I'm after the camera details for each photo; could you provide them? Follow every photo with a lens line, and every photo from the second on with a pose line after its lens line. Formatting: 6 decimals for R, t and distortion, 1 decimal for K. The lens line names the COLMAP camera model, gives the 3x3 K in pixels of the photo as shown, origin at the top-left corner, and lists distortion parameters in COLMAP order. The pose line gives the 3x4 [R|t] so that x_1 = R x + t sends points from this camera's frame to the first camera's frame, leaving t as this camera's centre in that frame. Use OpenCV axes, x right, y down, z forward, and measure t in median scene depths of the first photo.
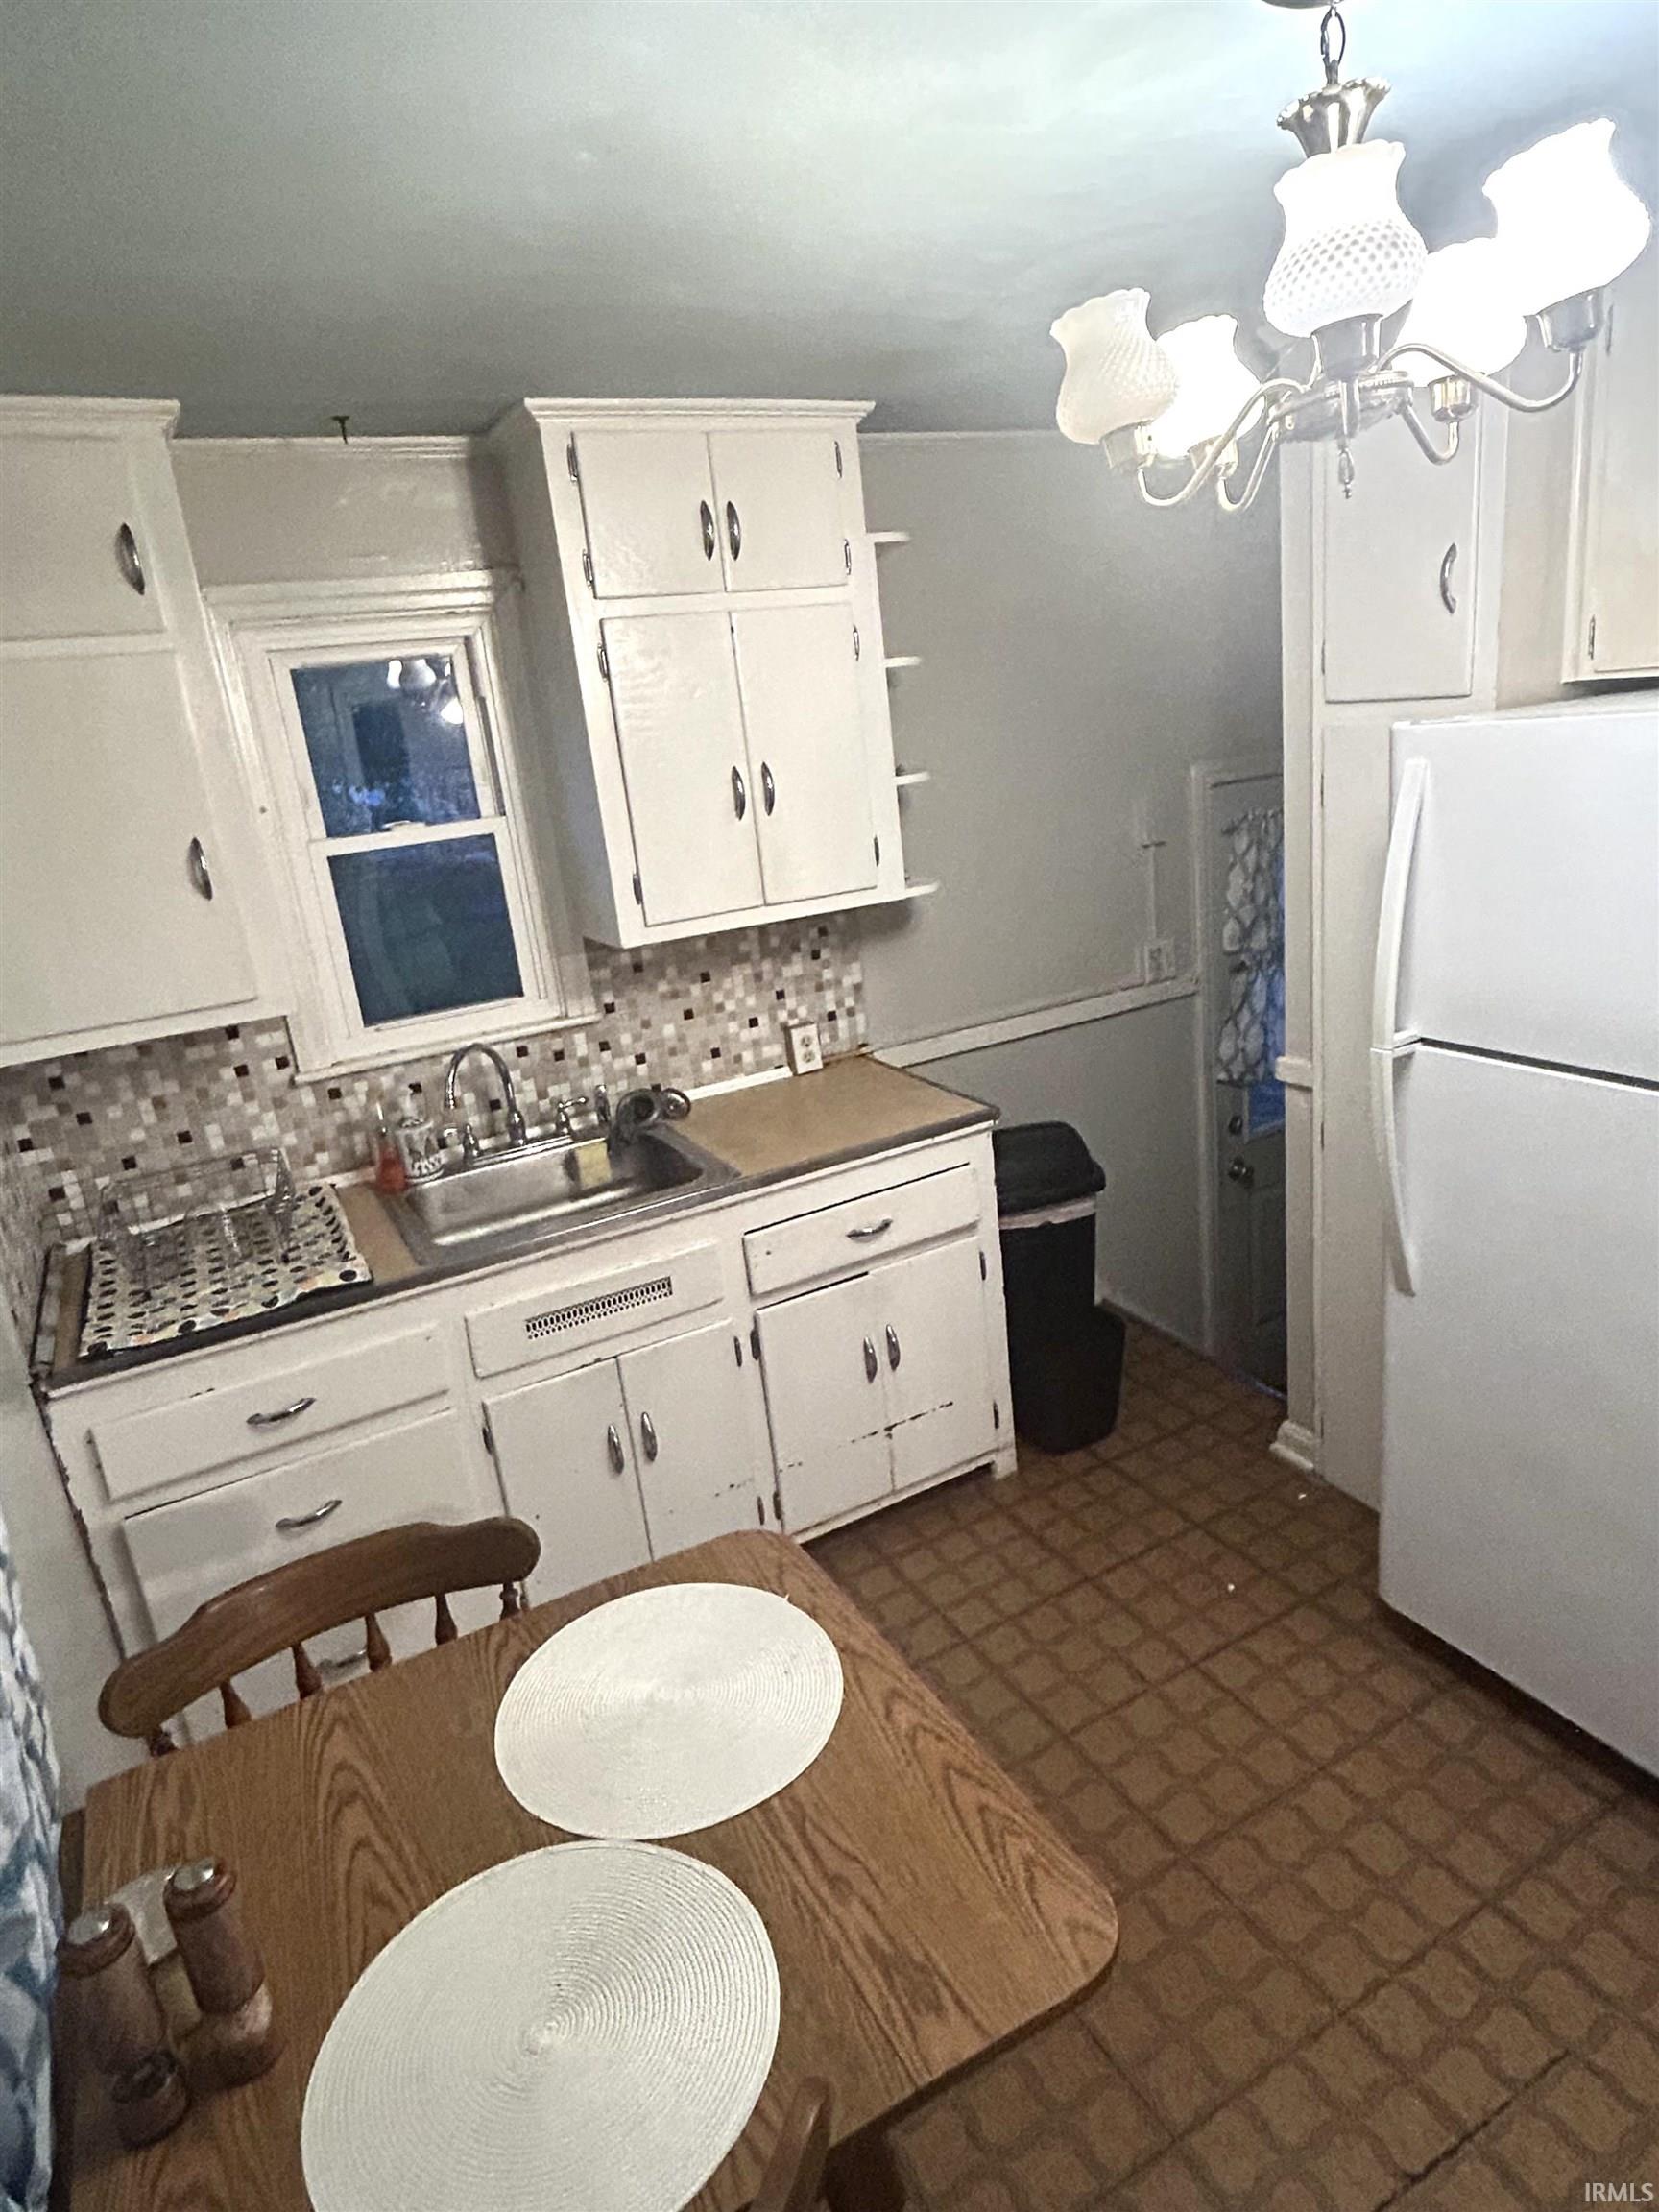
lens RADIAL K [[1313.8, 0, 831.4], [0, 1313.8, 1081.5], [0, 0, 1]] dist [0.000105, -0.001666]
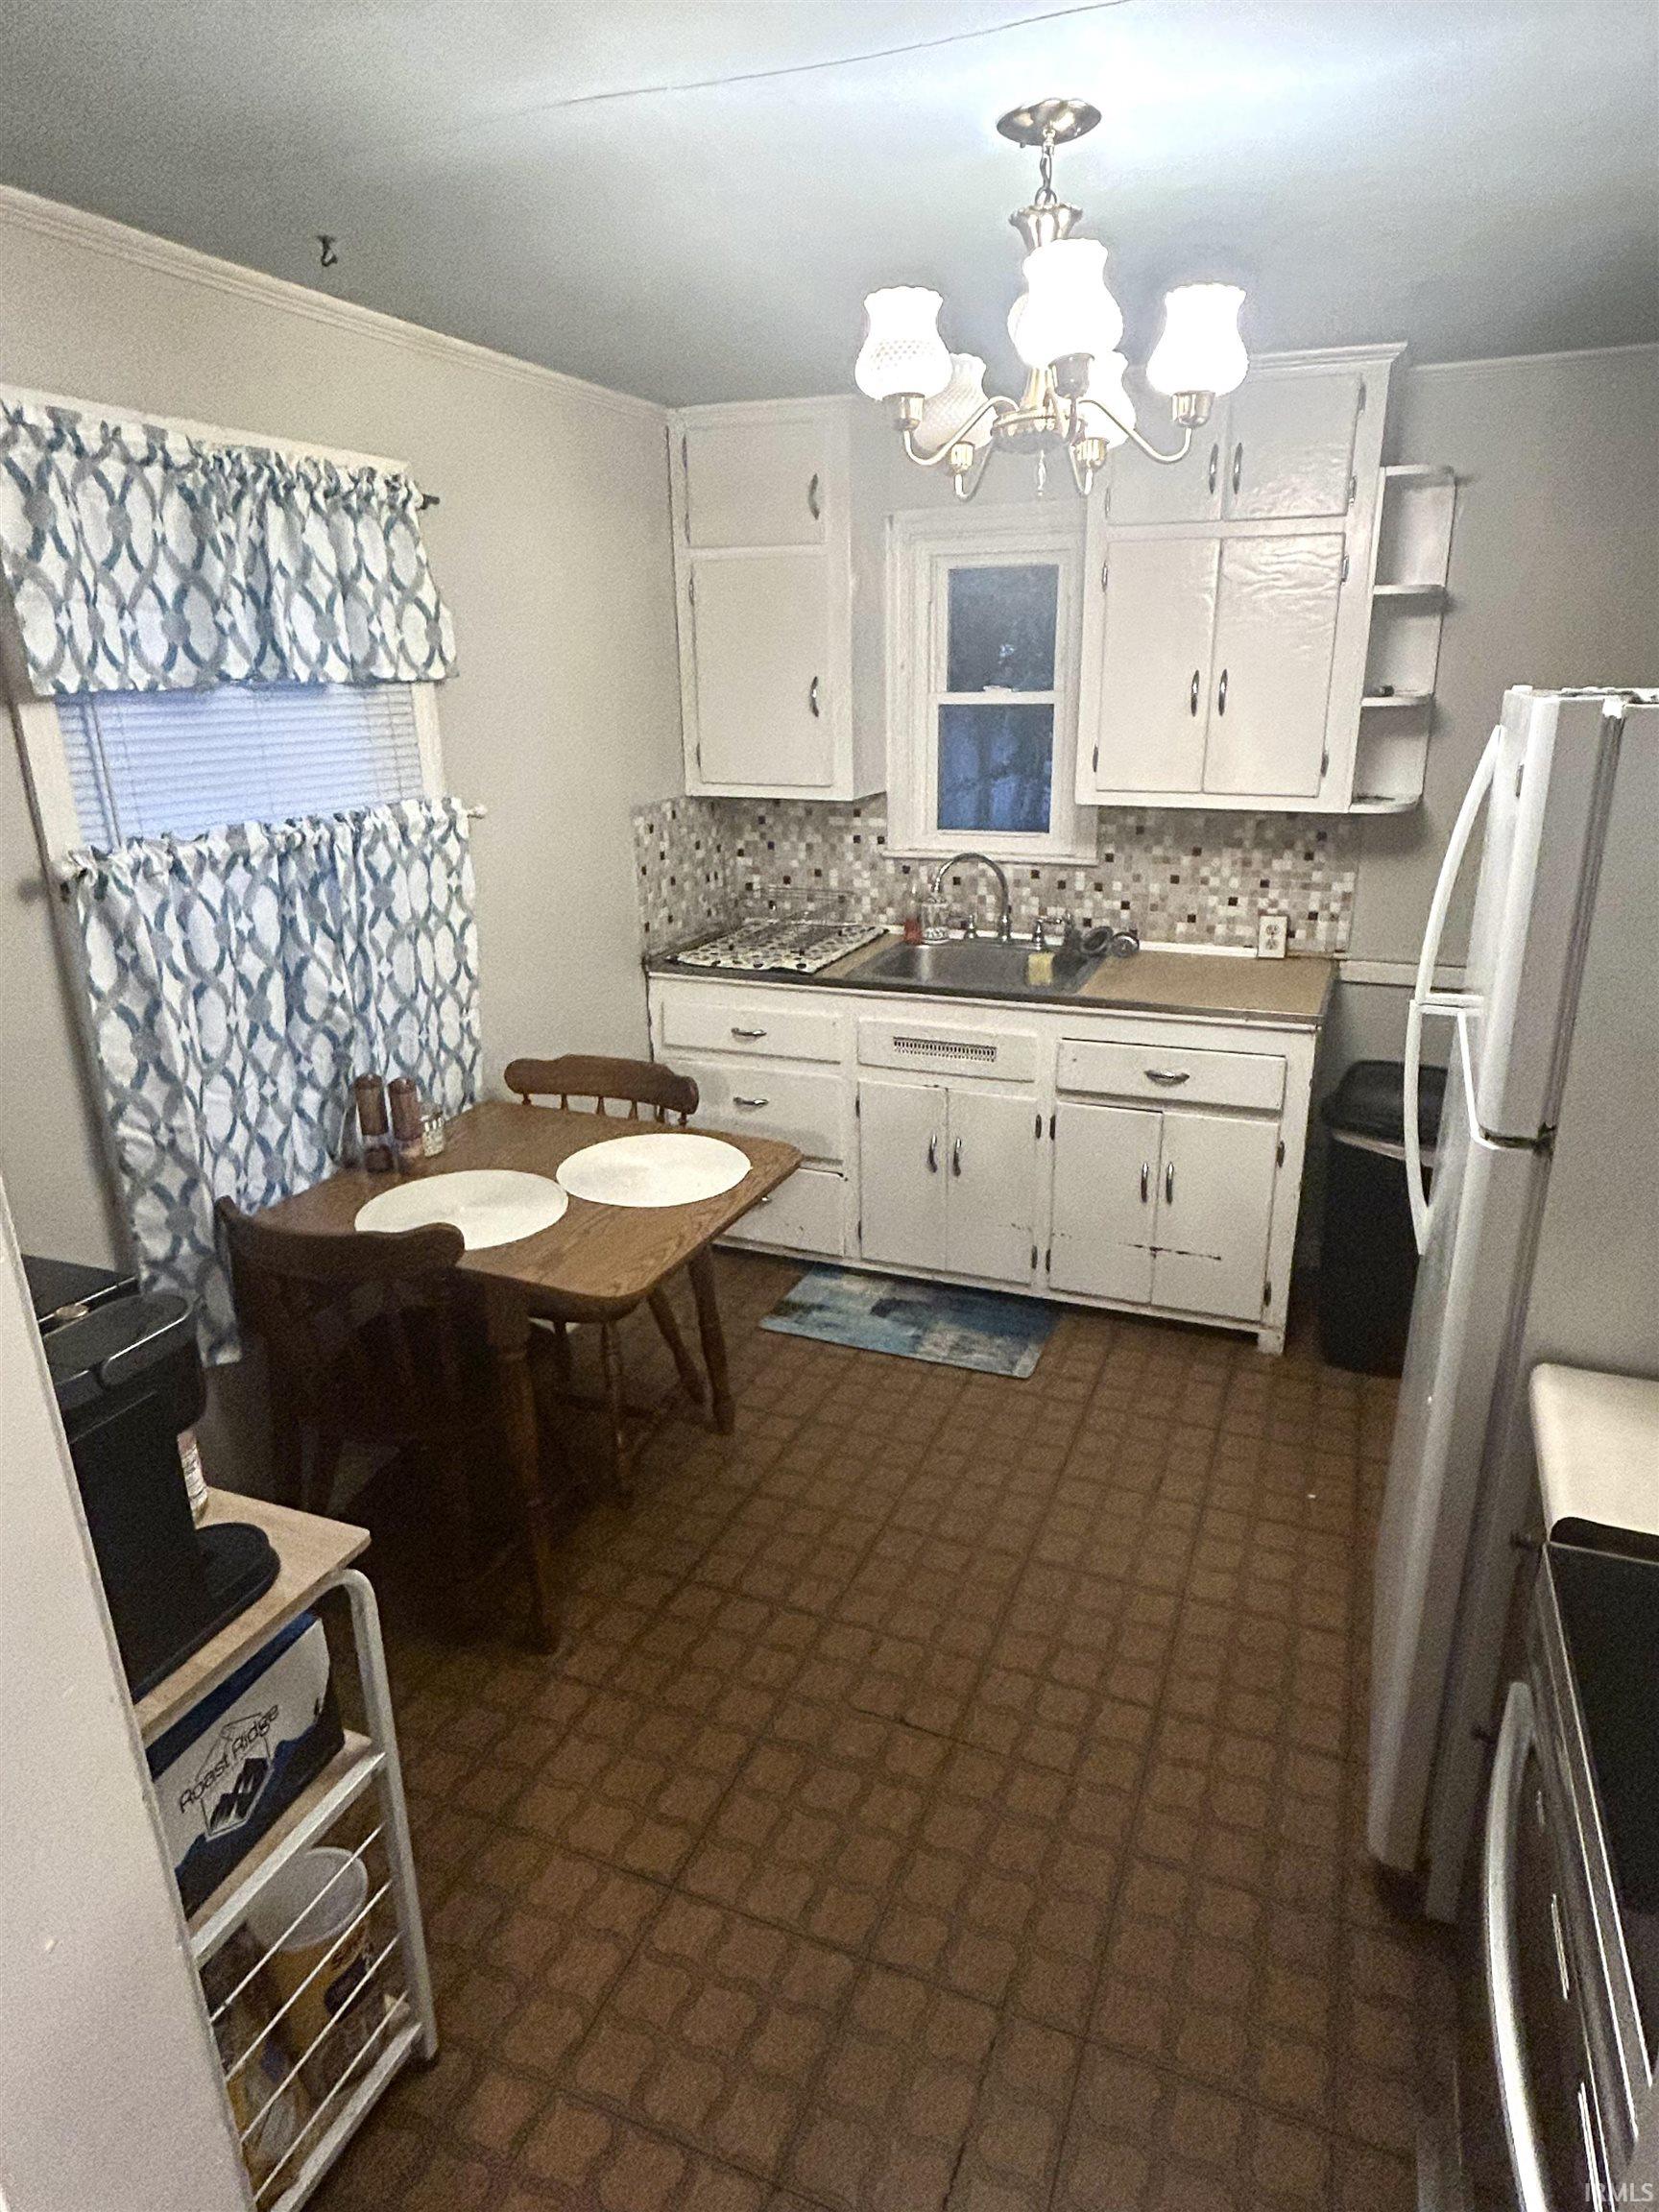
lens RADIAL K [[1319.1, 0, 821.4], [0, 1319.1, 1106.5], [0, 0, 1]] dist [-0.001417, 0.007640]
pose [[0.610543, 0.338911, -0.715805, 0.657452], [-0.264024, 0.939211, 0.219488, -0.037935], [0.746679, 0.054983, 0.662909, -0.019926]]
